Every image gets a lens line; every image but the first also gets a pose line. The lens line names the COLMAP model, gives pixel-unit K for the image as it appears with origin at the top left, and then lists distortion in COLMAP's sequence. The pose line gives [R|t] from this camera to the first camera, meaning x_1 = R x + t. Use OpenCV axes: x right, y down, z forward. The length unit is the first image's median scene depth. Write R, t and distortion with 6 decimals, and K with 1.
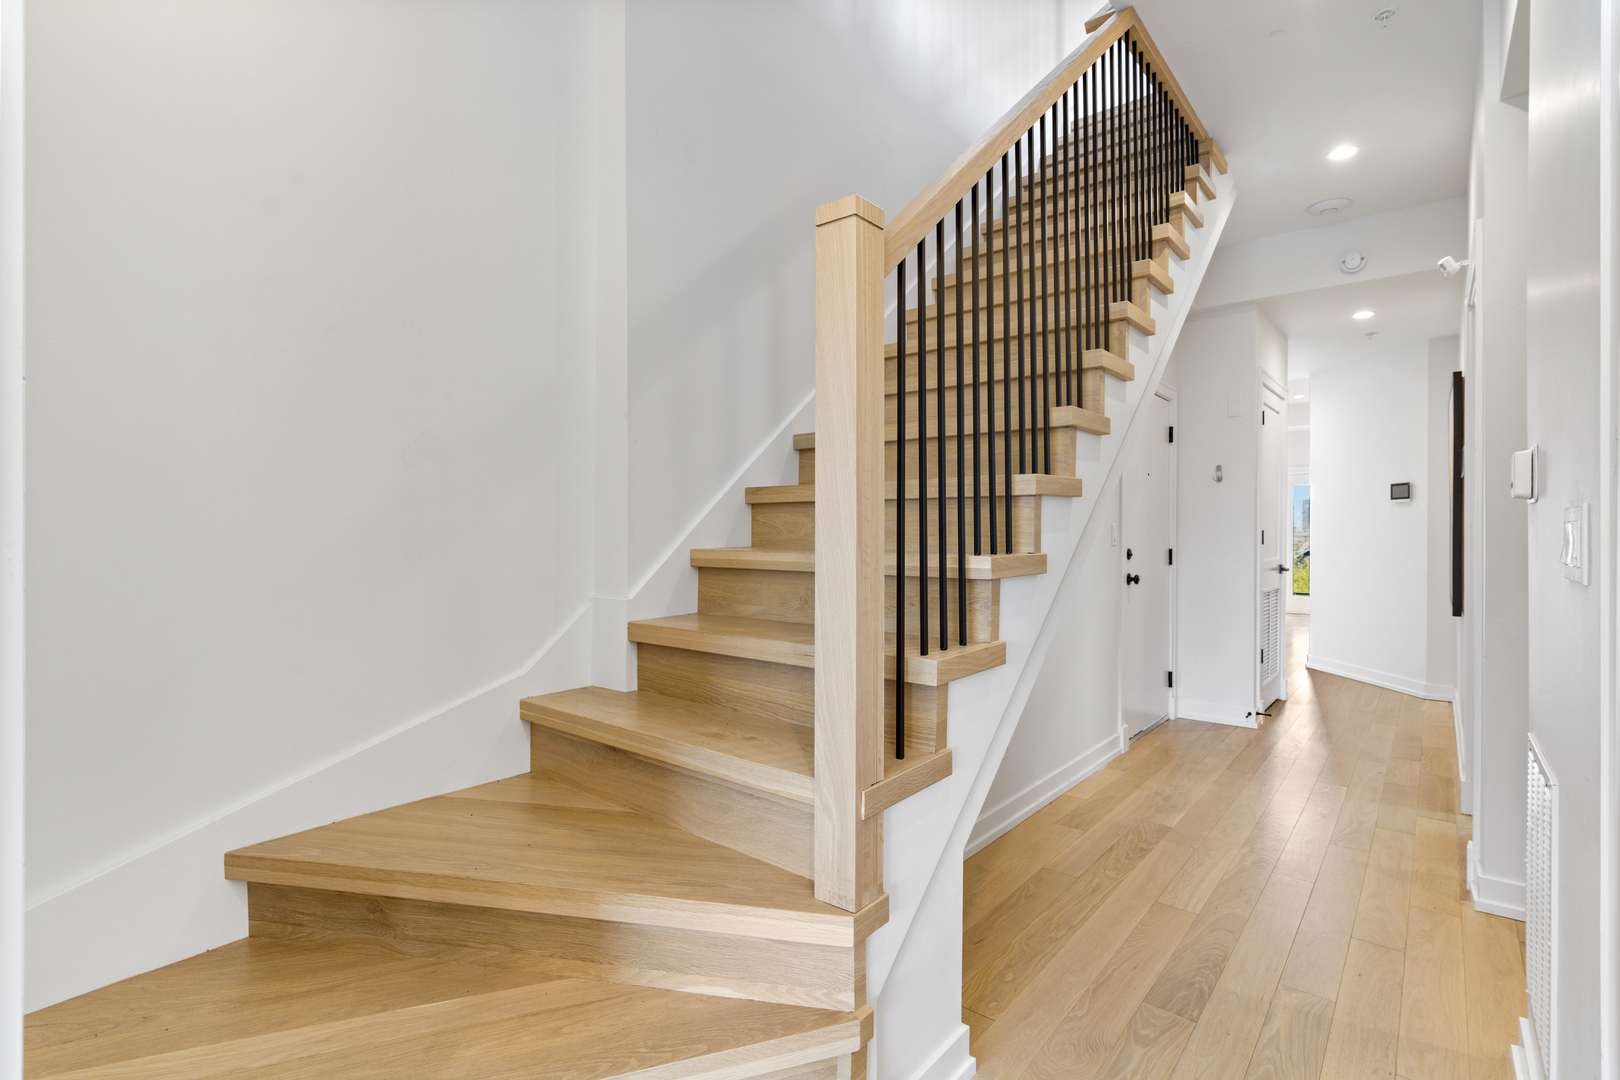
lens RADIAL K [[763.8, 0, 804.9], [0, 763.8, 534.6], [0, 0, 1]] dist [-0.004452, -0.000546]
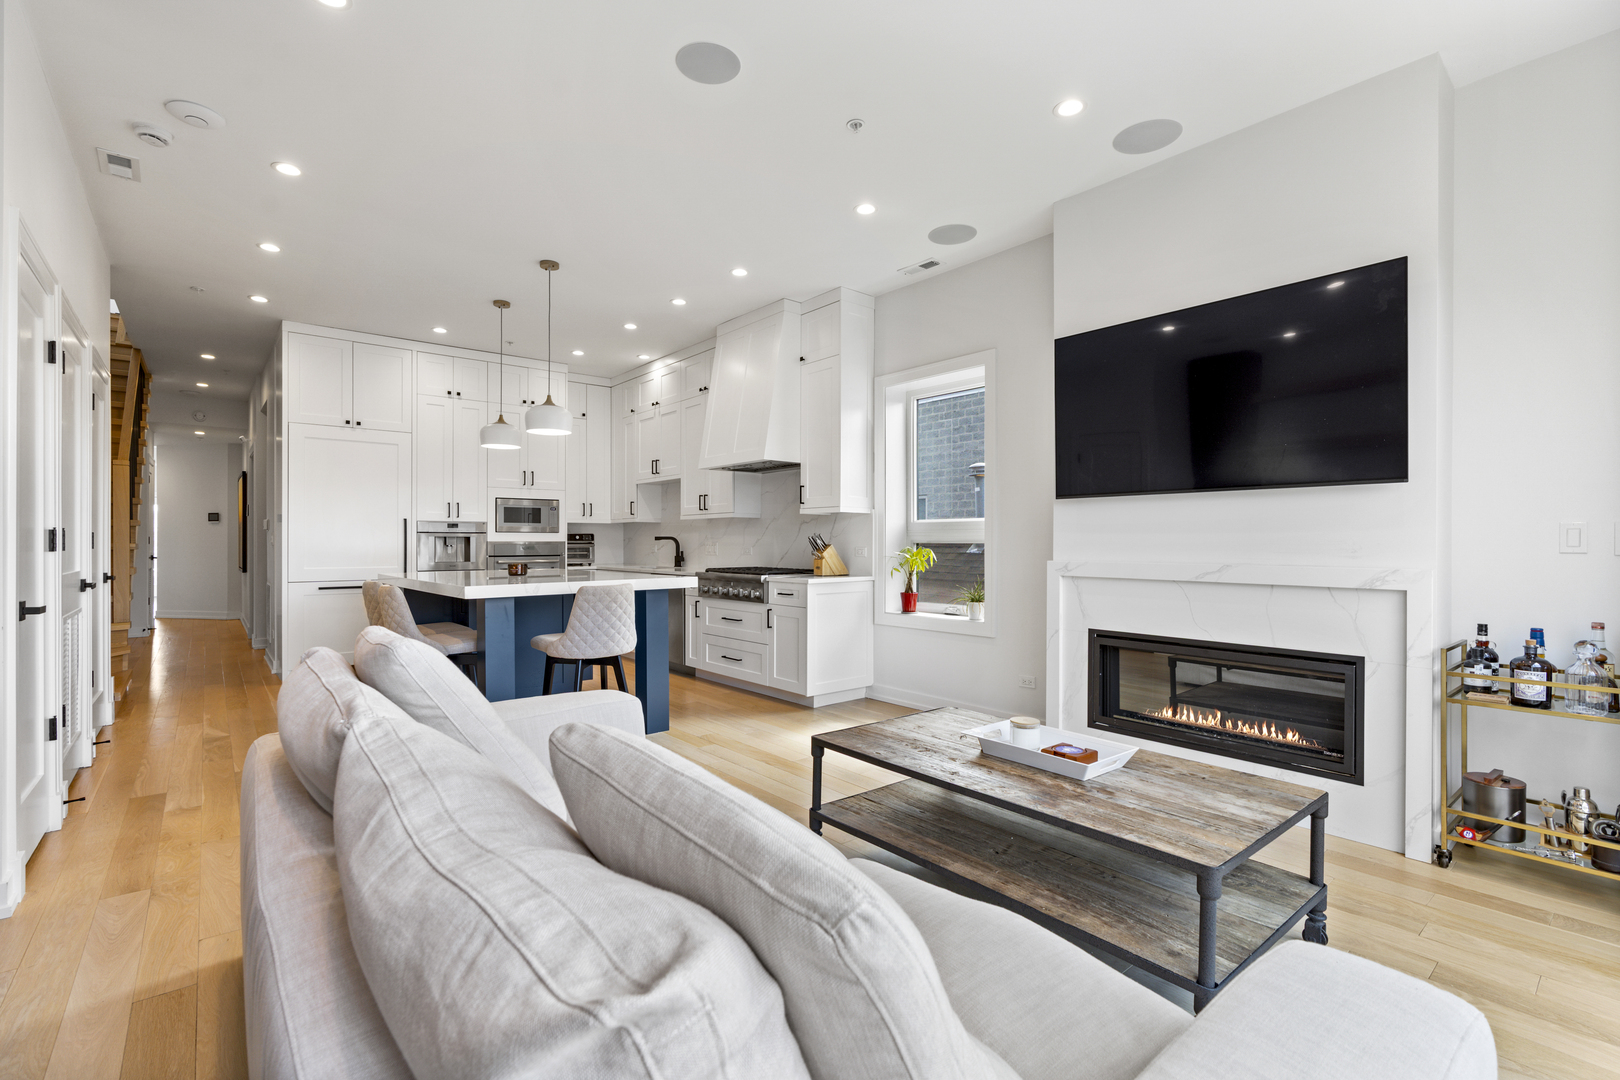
lens RADIAL K [[731.0, 0, 801.8], [0, 731.0, 542.7], [0, 0, 1]] dist [-0.003811, 0.000421]
pose [[0.185856, -0.002713, 0.982573, -2.505775], [0.002231, 0.999995, 0.002339, 0.024368], [-0.982574, 0.001757, 0.185861, -2.691434]]
